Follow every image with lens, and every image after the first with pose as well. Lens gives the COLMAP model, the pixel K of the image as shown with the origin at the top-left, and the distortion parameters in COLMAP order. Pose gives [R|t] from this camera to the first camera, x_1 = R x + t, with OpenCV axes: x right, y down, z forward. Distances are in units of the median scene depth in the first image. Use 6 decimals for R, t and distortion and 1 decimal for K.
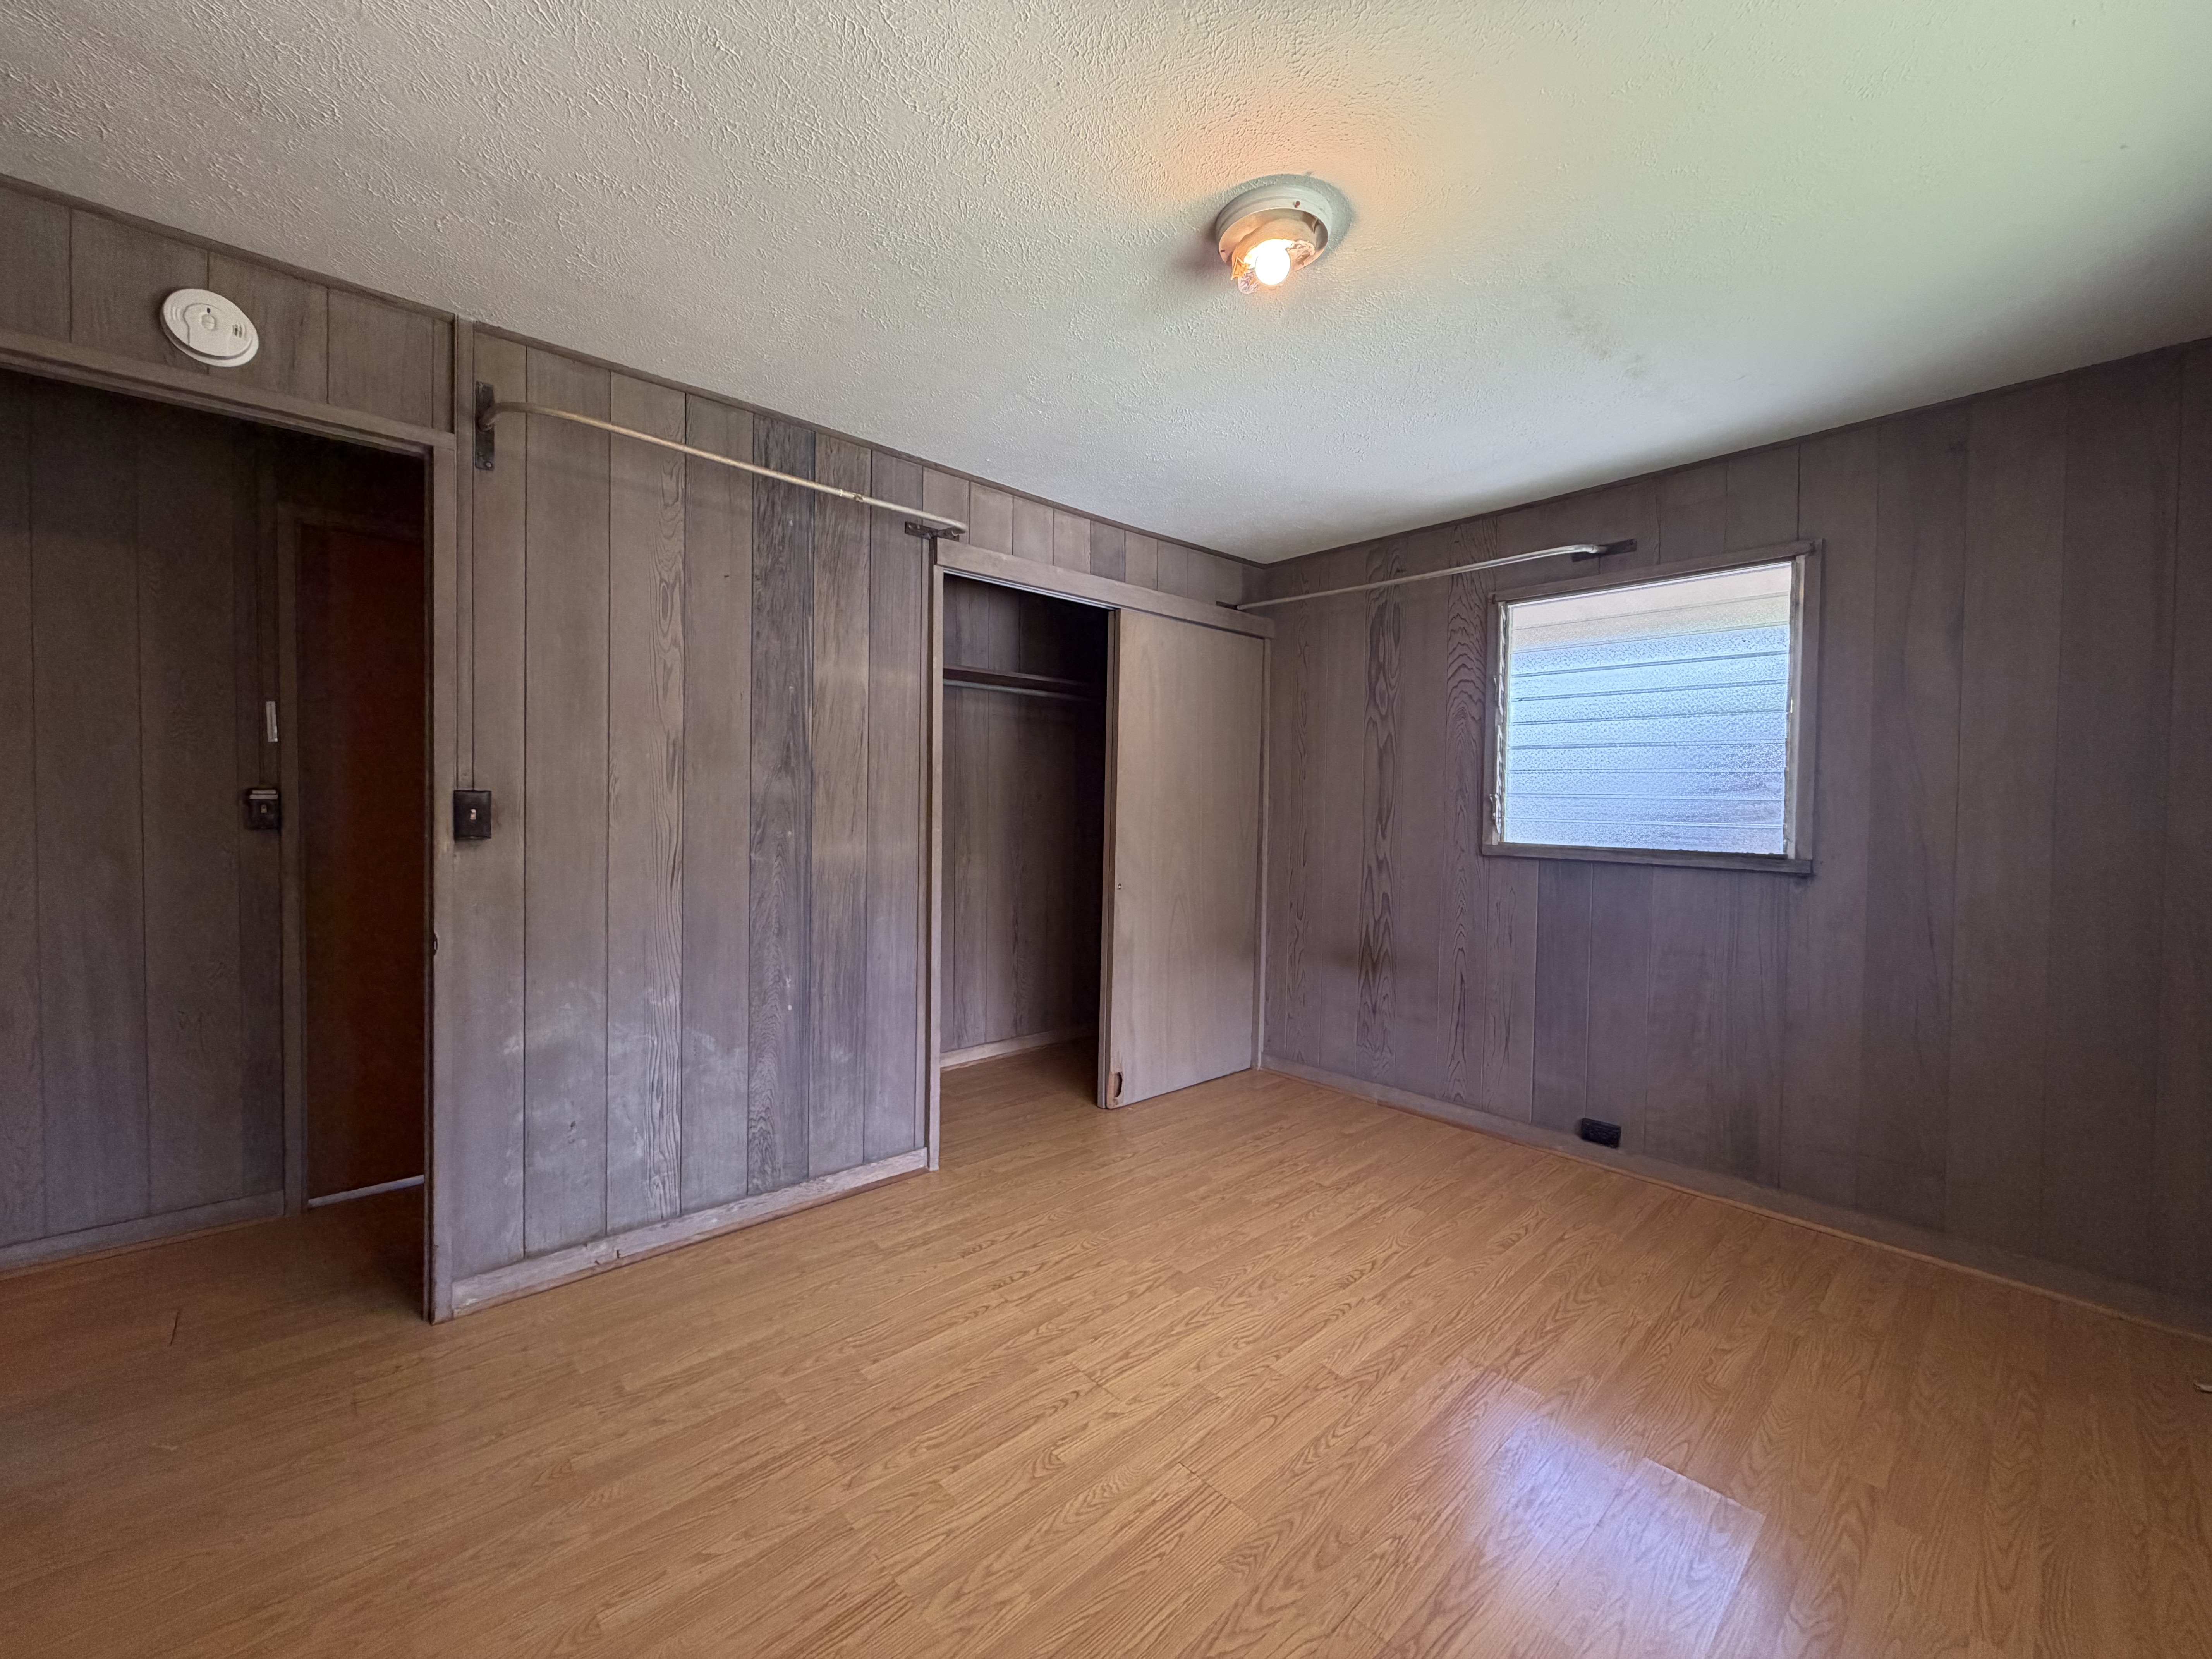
lens RADIAL K [[888.6, 0, 1111.9], [0, 888.6, 834.4], [0, 0, 1]] dist [0.000143, 0.000133]
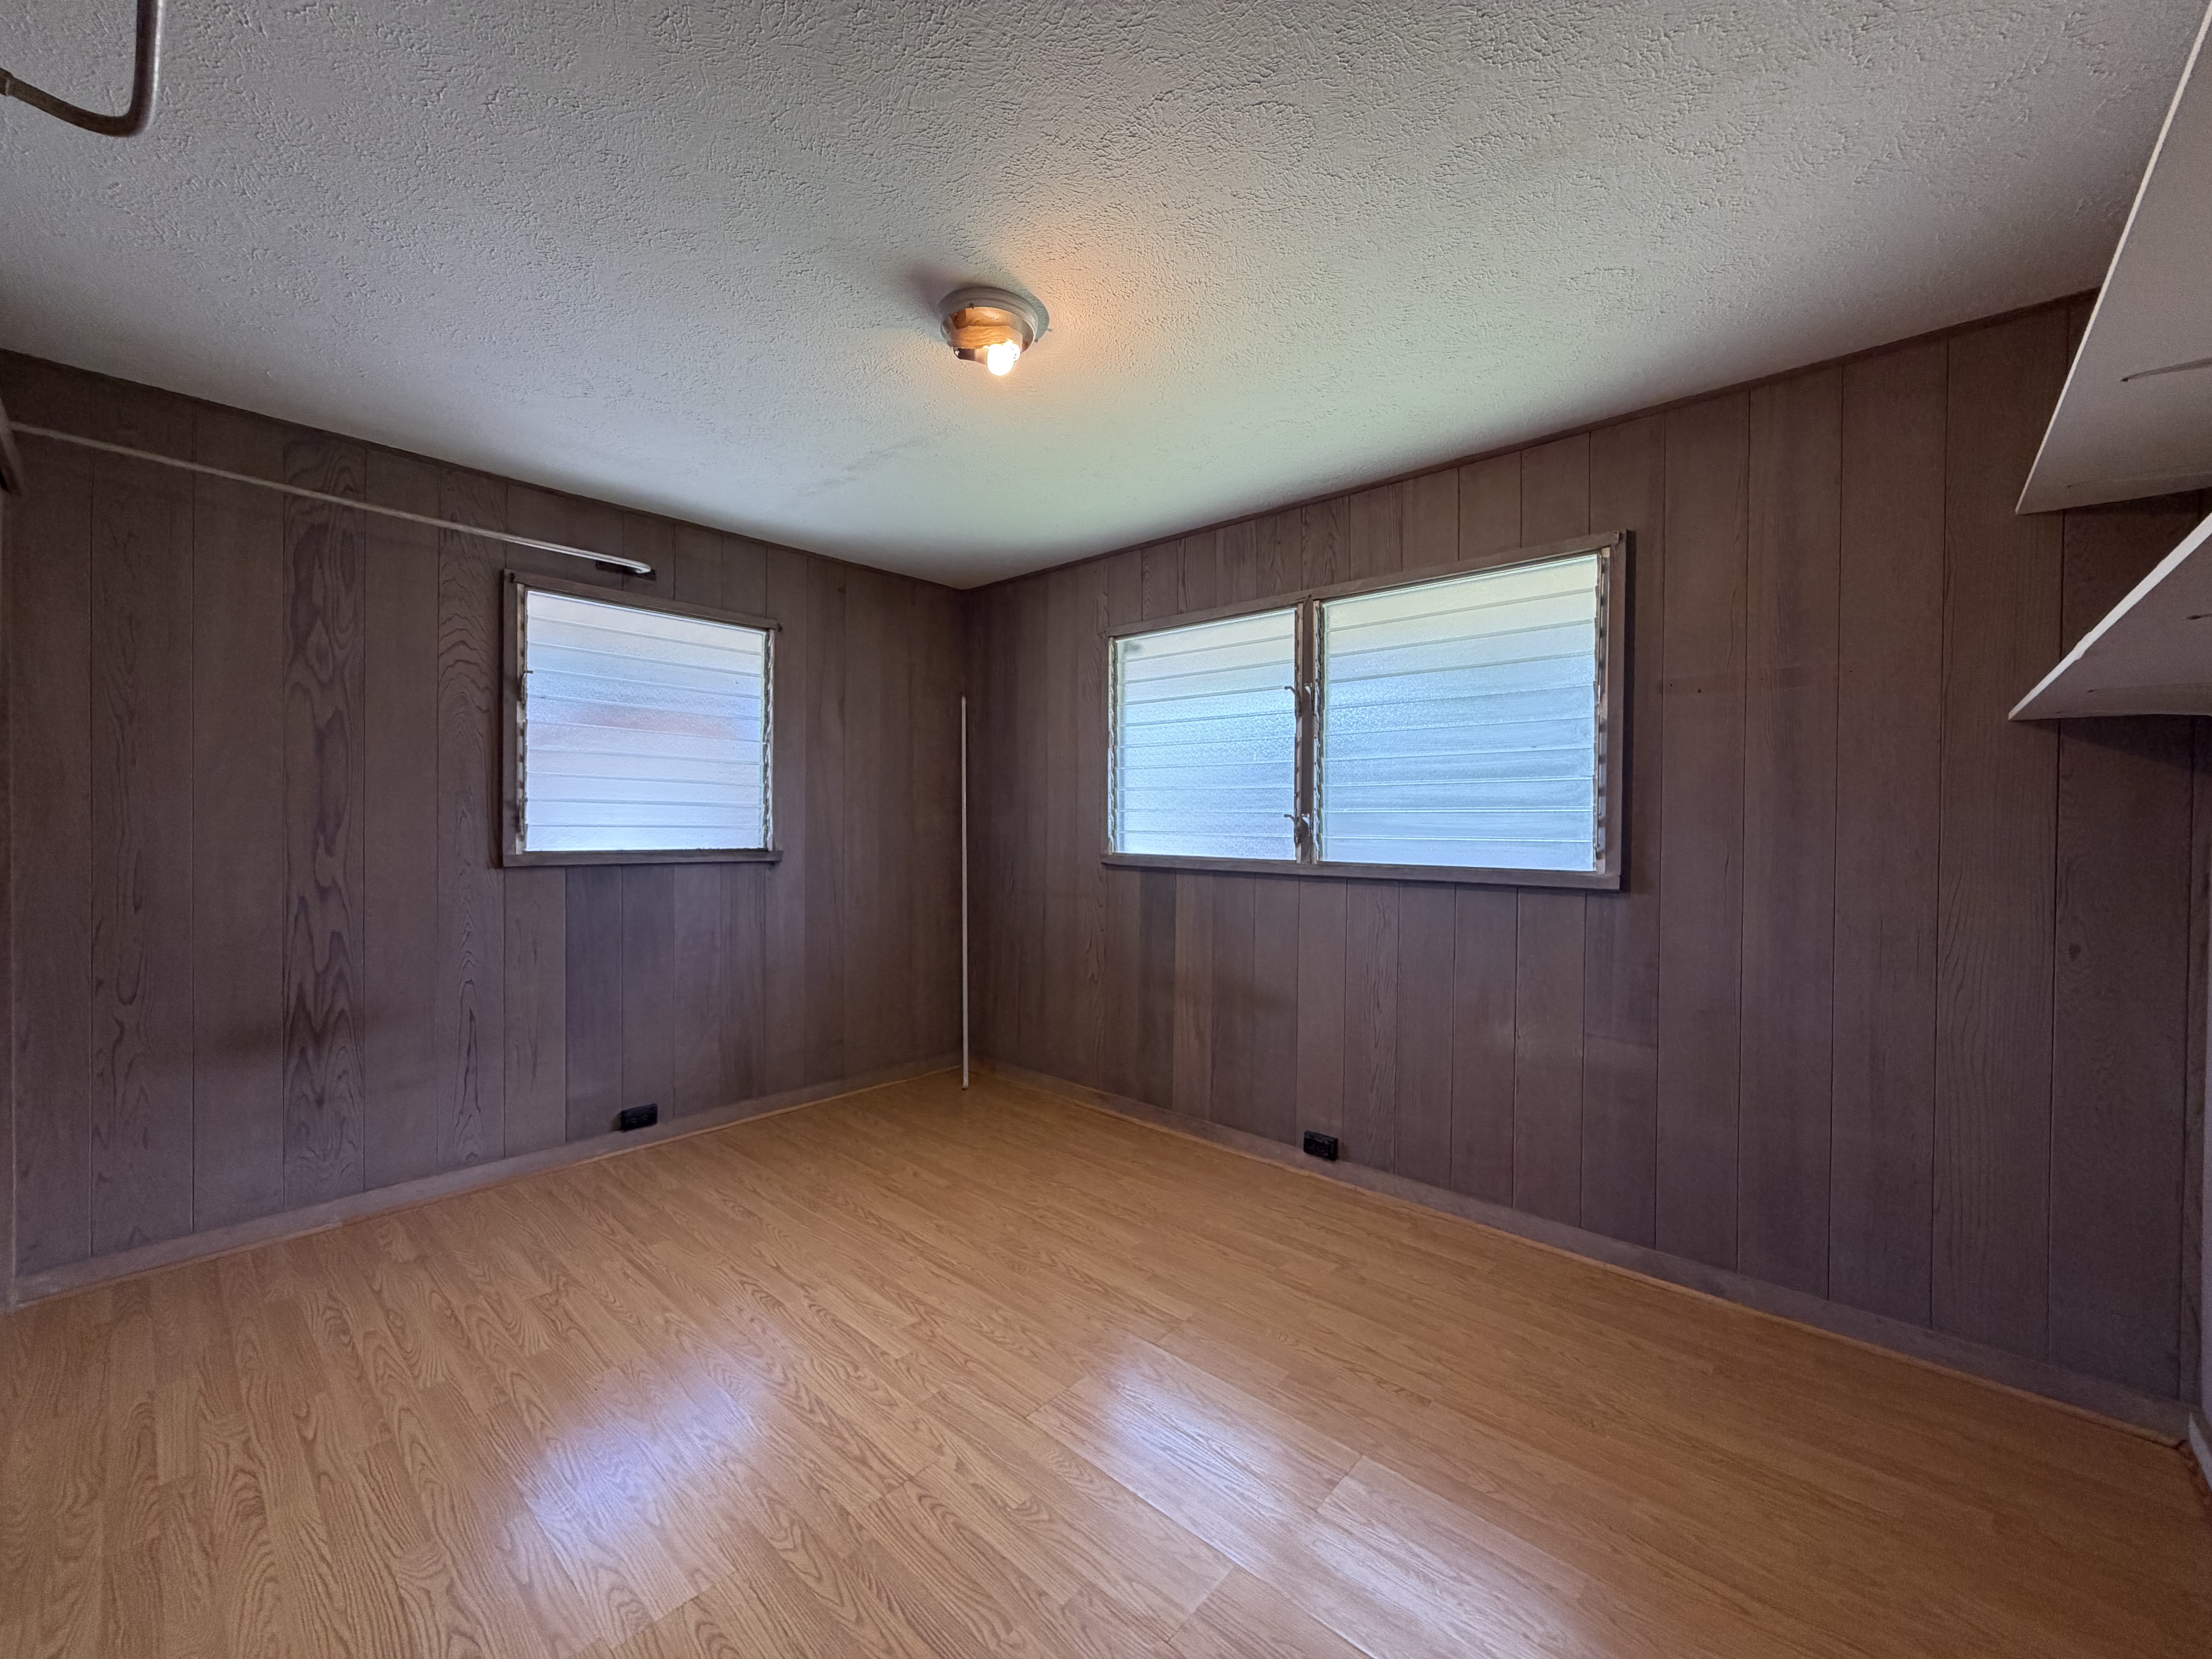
lens RADIAL K [[878.3, 0, 1101.9], [0, 878.3, 831.7], [0, 0, 1]] dist [0.002221, 0.000357]
pose [[-0.097997, -0.032258, 0.994664, -0.529005], [0.015279, 0.999308, 0.033914, -0.033351], [-0.995069, 0.018521, -0.097437, 0.524886]]
